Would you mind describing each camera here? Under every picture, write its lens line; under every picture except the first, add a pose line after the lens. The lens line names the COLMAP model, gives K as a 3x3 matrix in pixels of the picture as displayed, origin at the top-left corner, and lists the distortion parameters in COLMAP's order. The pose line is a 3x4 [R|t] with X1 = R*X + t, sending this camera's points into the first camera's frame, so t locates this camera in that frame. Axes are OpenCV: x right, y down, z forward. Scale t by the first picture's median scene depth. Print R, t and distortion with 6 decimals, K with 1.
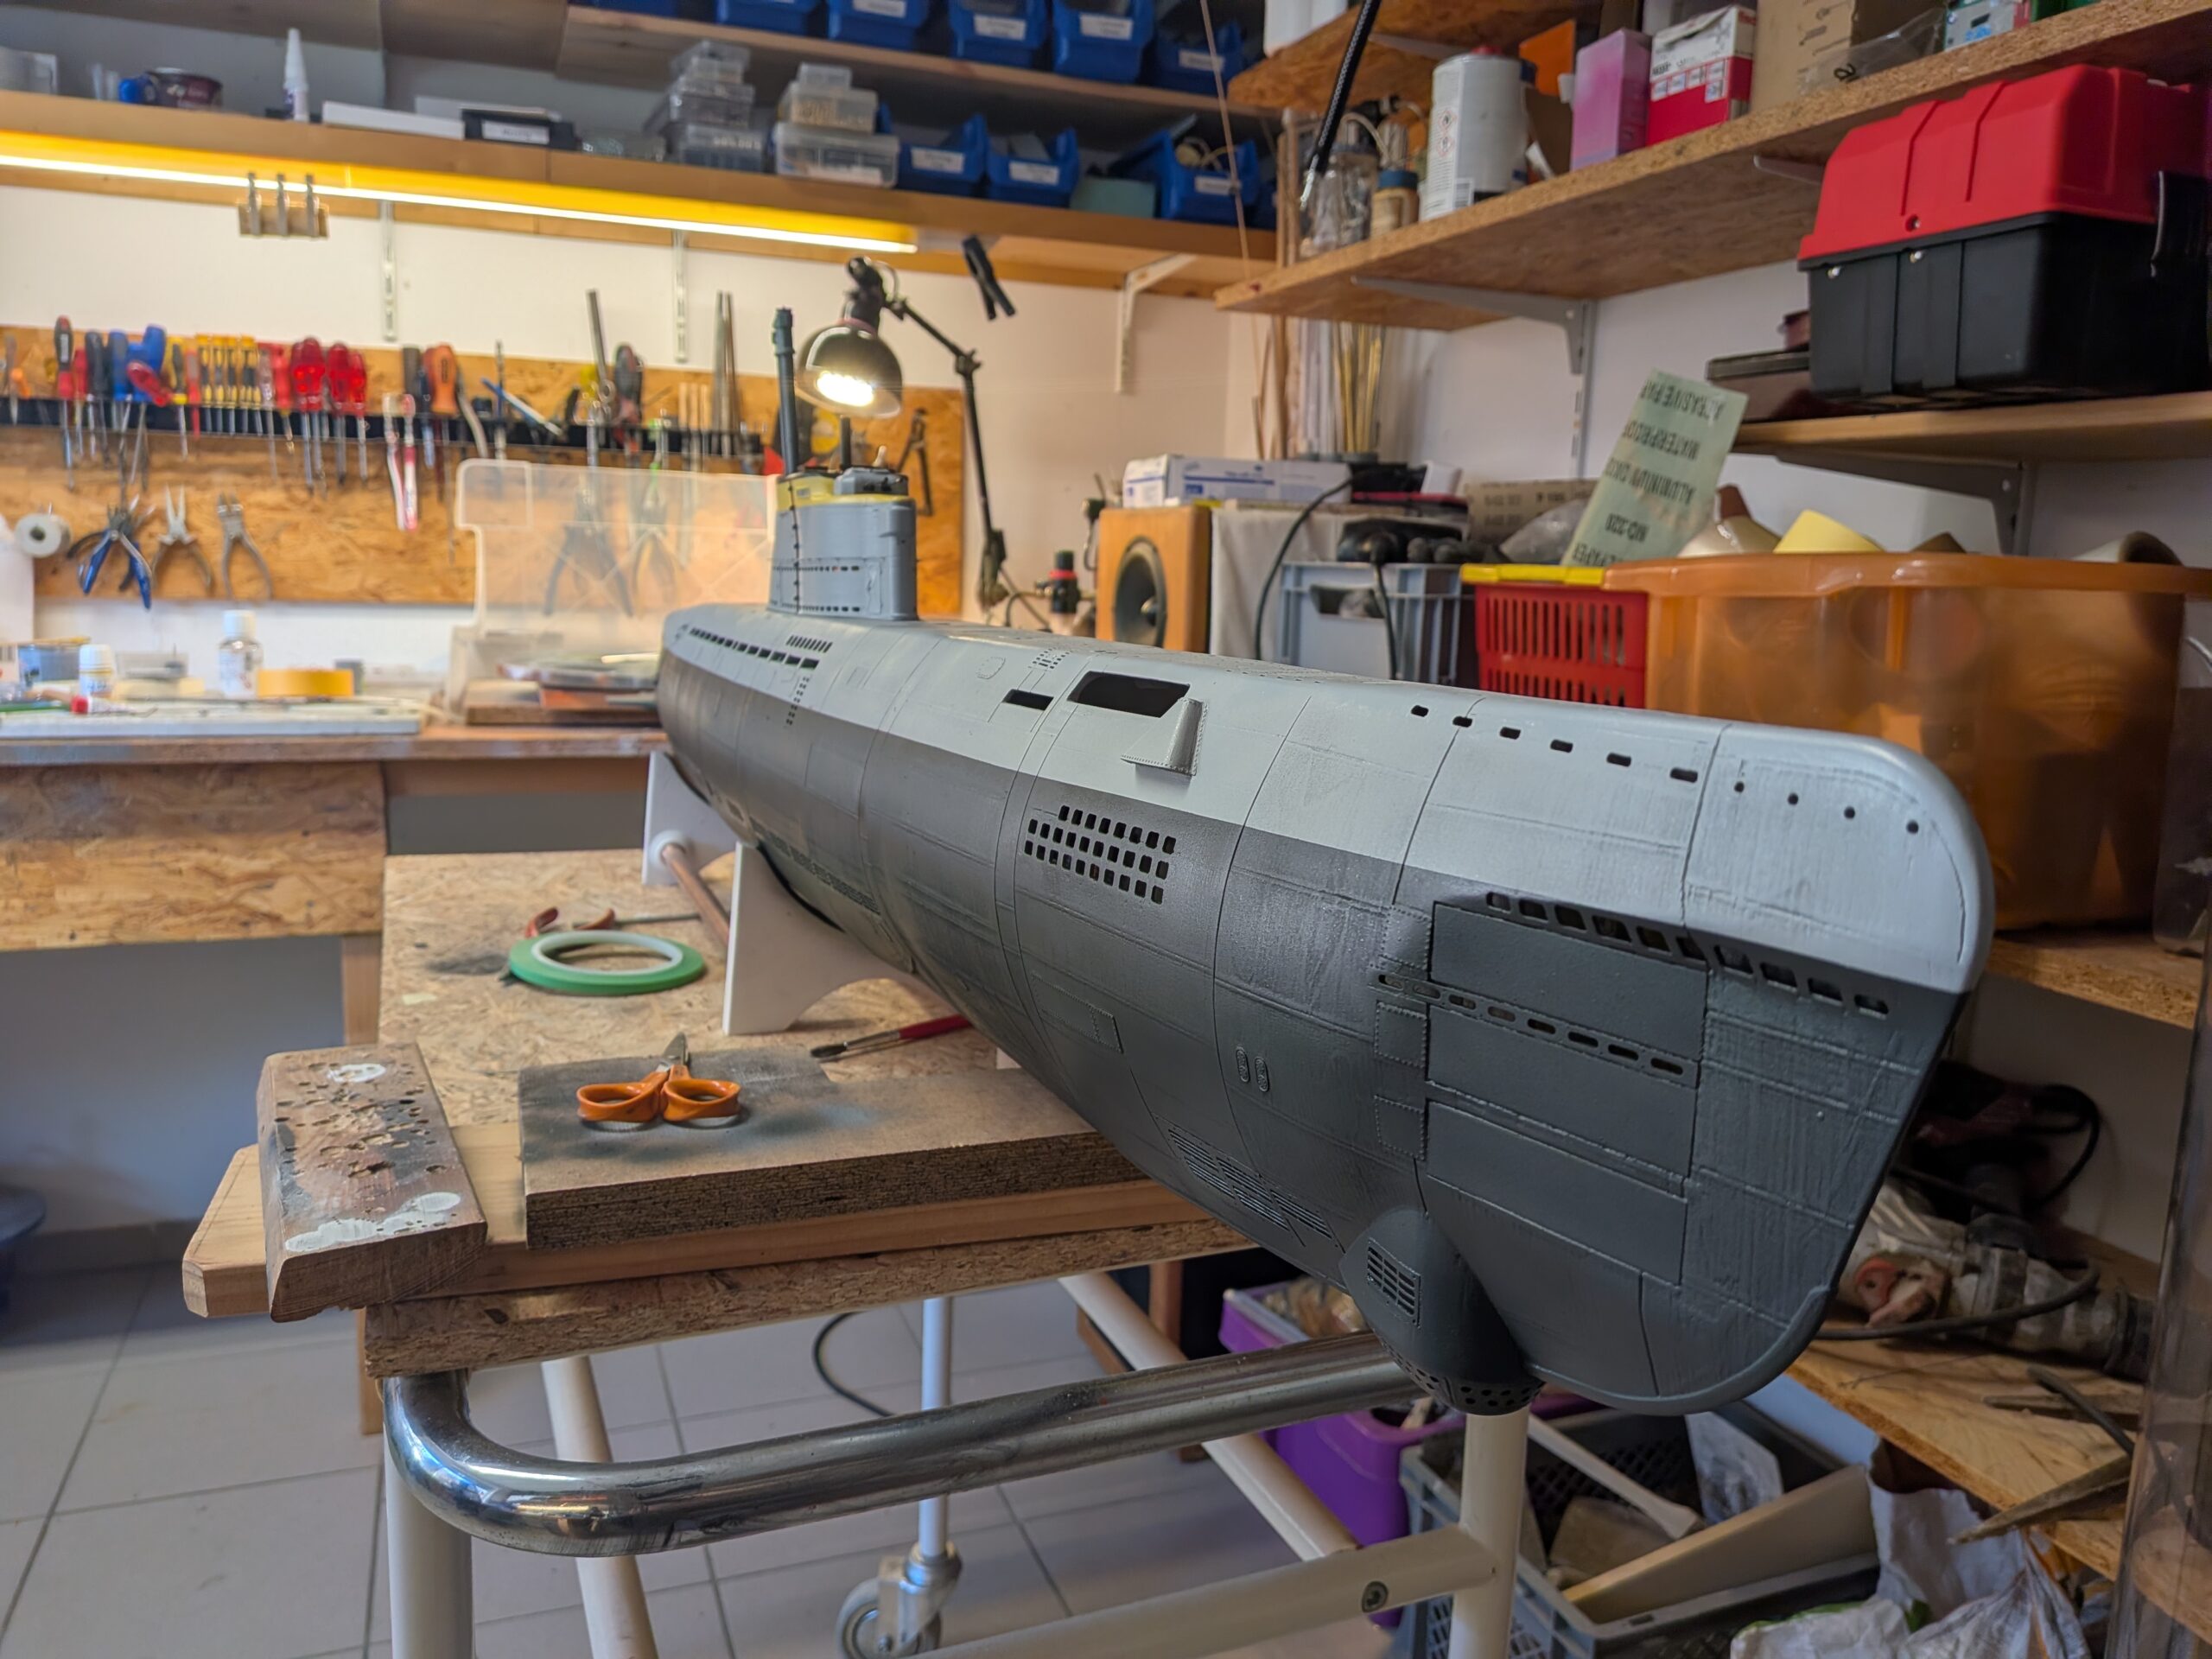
lens RADIAL K [[1613.9, 0, 1106.0], [0, 1613.9, 829.5], [0, 0, 1]] dist [-0.044291, -0.005726]
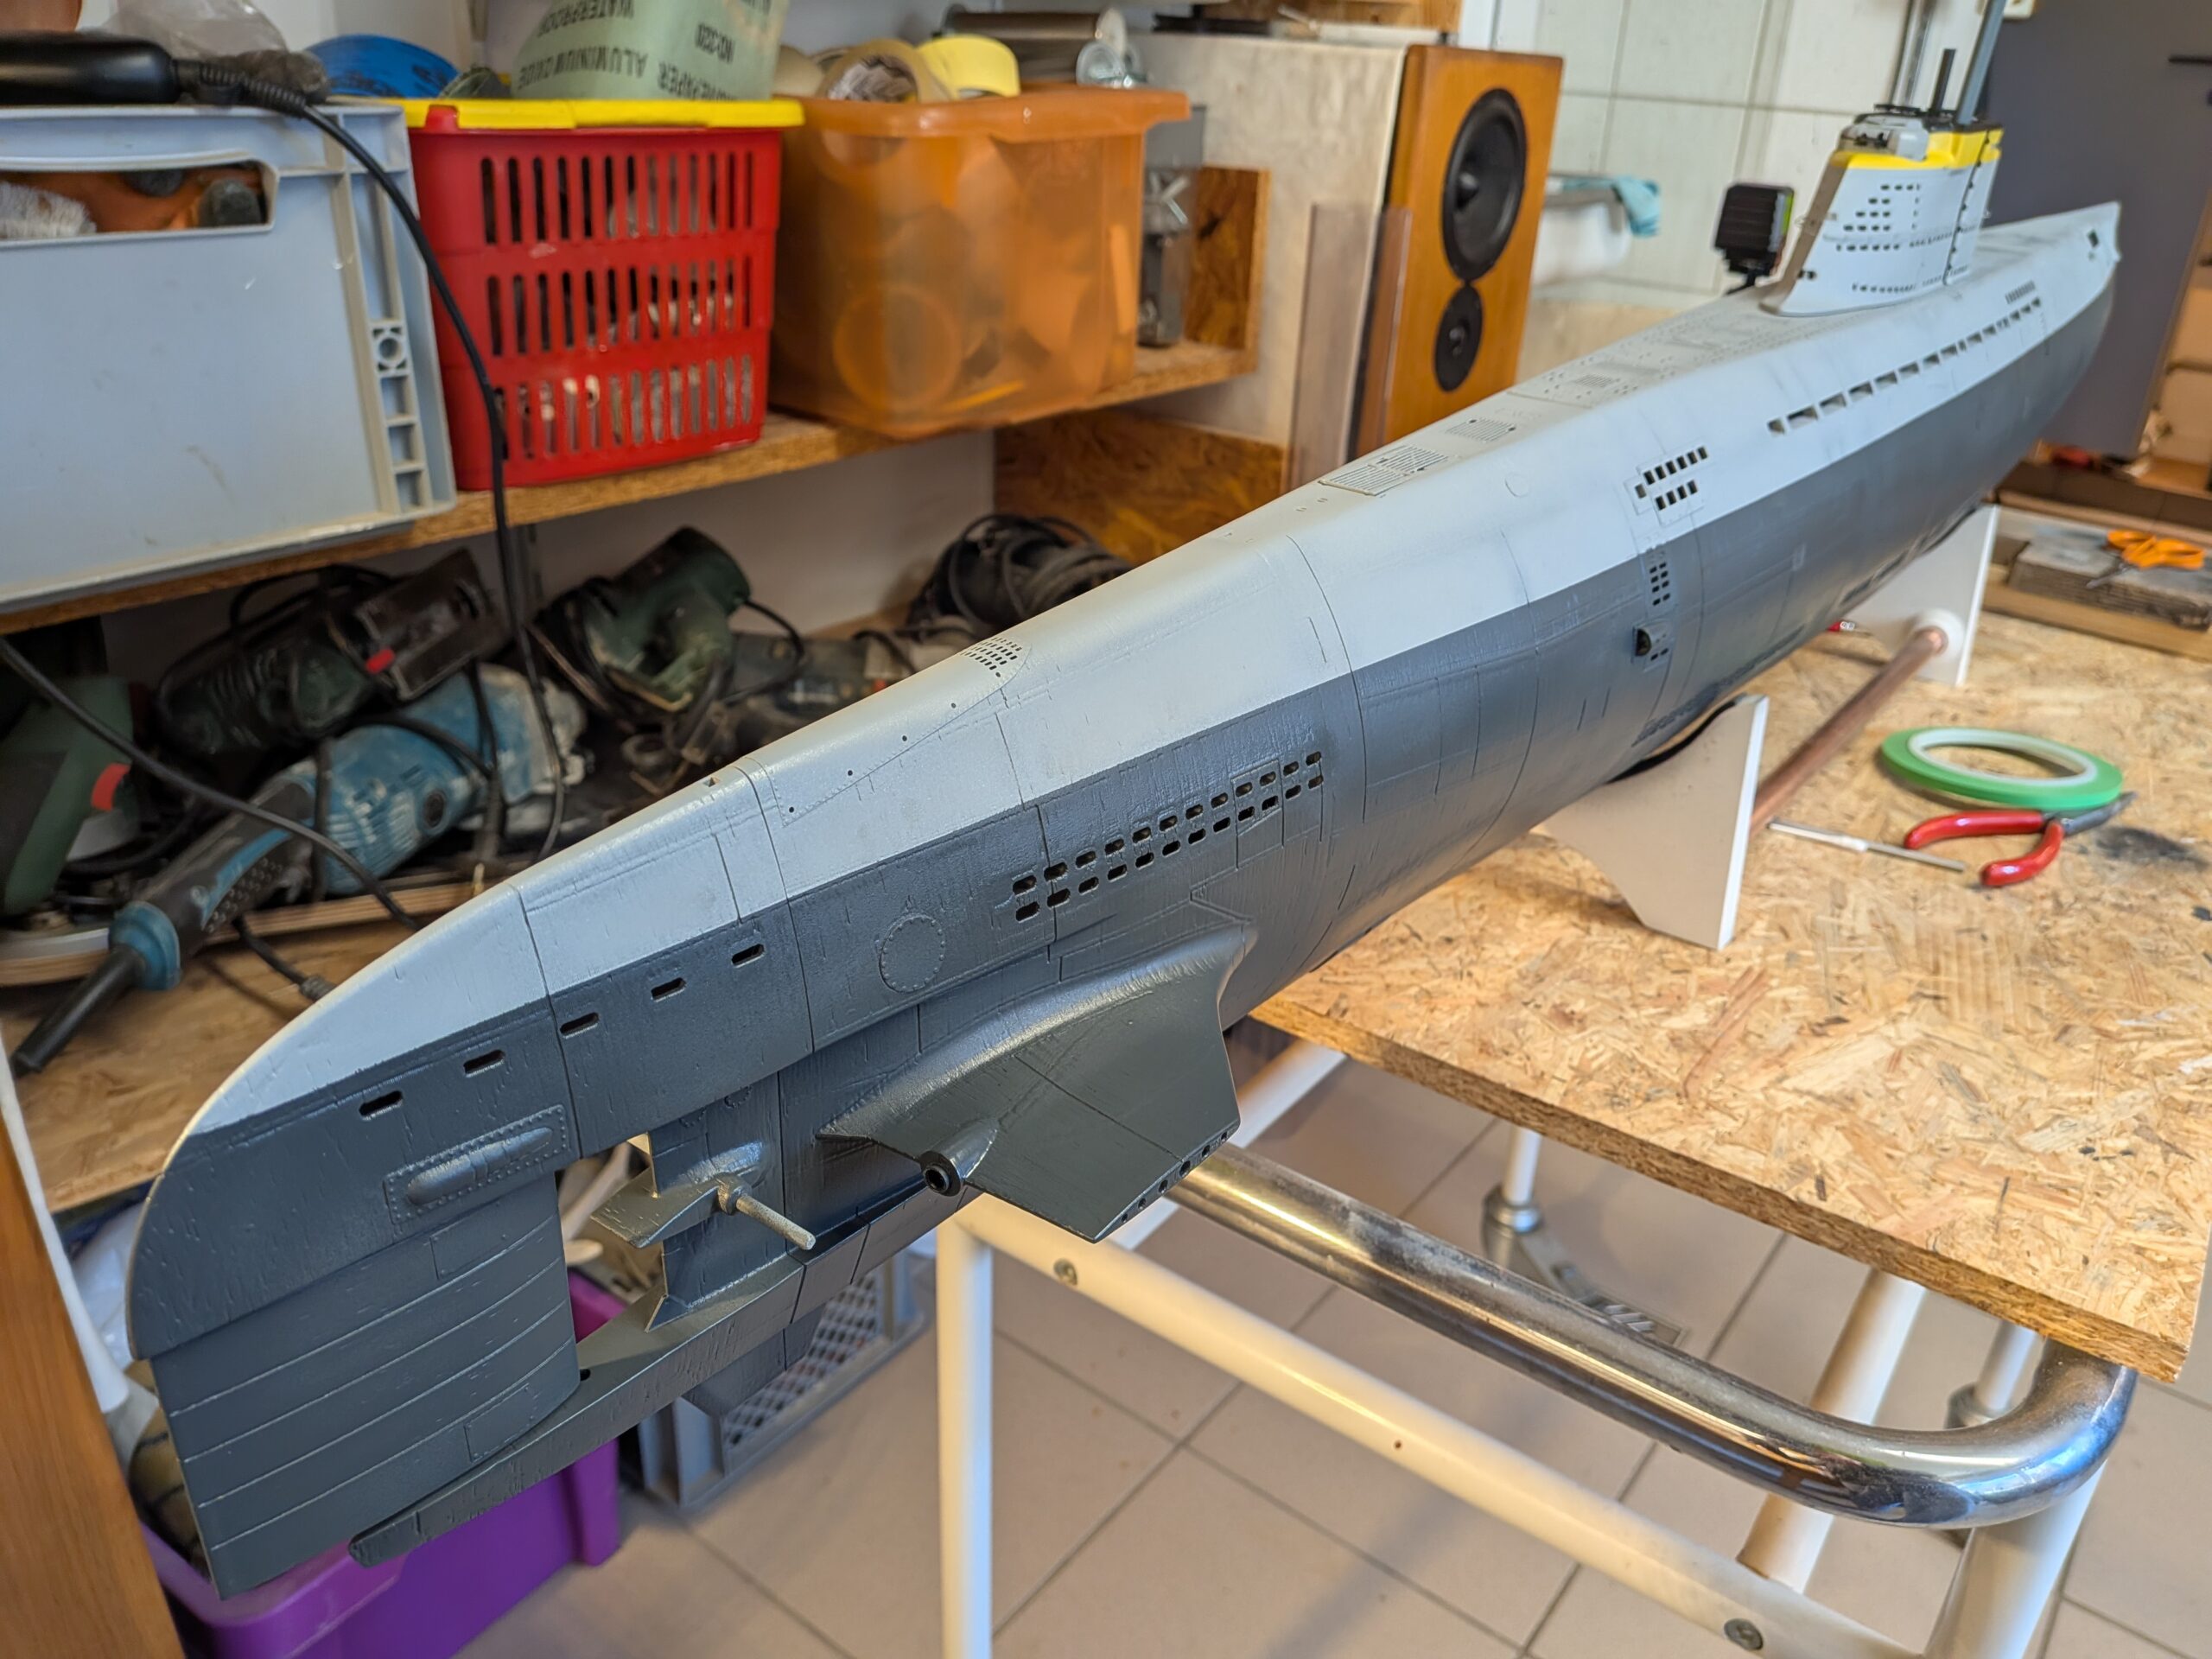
lens RADIAL K [[1546.9, 0, 1106.0], [0, 1546.9, 829.5], [0, 0, 1]] dist [-0.001542, -0.000777]
pose [[-0.542404, -0.420956, 0.727044, -0.484569], [0.059944, 0.843810, 0.533284, -0.255147], [-0.837976, 0.332838, -0.432452, 1.293192]]
